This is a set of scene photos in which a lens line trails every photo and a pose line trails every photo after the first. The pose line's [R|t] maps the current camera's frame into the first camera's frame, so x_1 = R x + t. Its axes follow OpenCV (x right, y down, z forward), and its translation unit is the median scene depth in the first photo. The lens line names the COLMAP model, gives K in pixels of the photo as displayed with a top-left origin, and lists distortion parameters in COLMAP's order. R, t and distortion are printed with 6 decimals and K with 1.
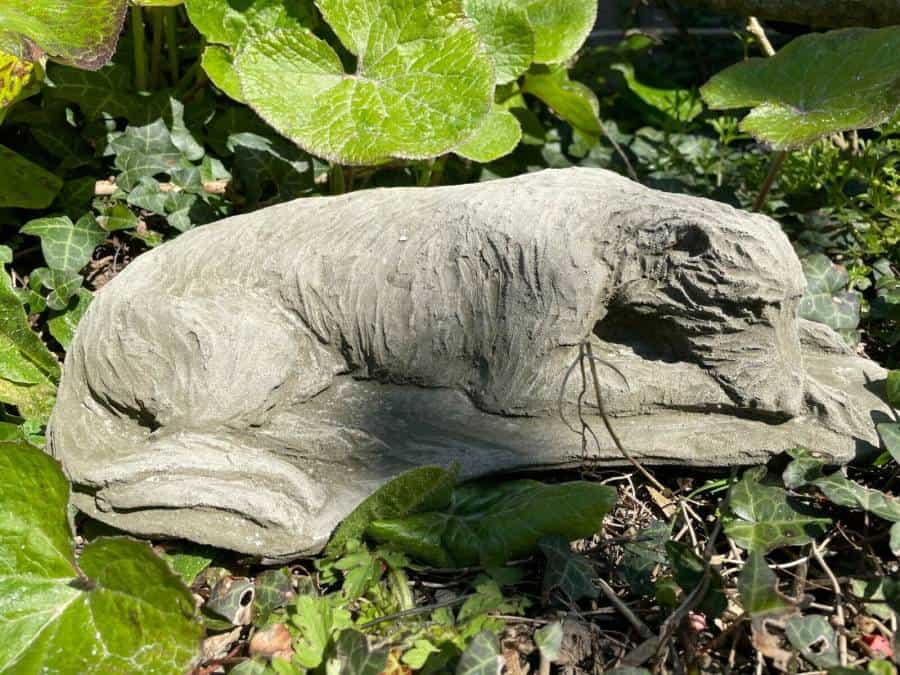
lens RADIAL K [[741.4, 0, 450.5], [0, 741.4, 335.2], [0, 0, 1]] dist [0.070616, -0.129316]
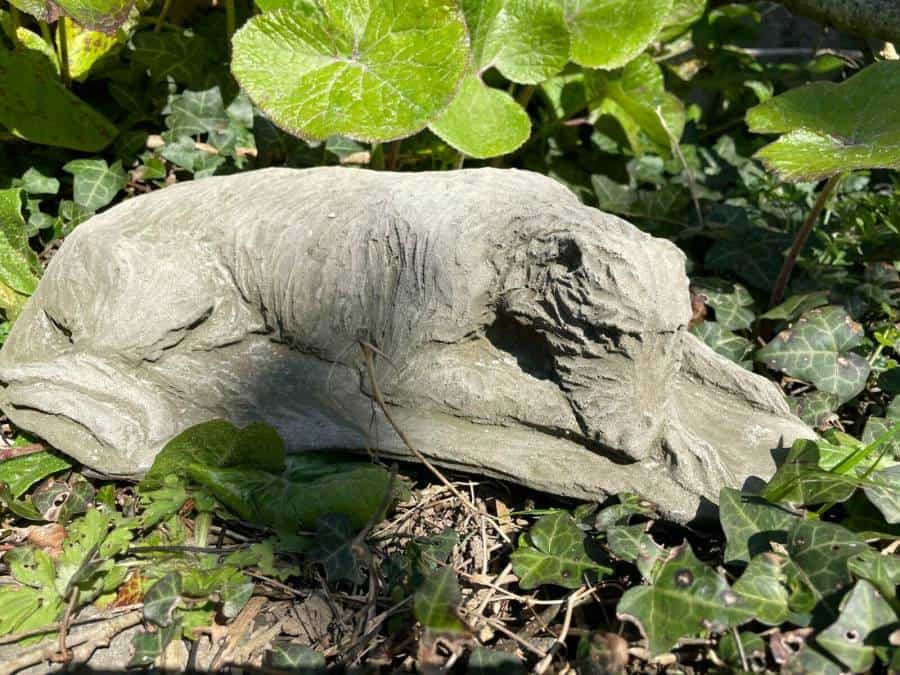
lens RADIAL K [[741.4, 0, 450.0], [0, 741.4, 335.1], [0, 0, 1]] dist [0.070616, -0.129316]
pose [[0.947650, 0.178722, -0.264609, 0.409393], [-0.179266, 0.983548, 0.022299, -0.018676], [0.264241, 0.026304, 0.964098, 0.043530]]
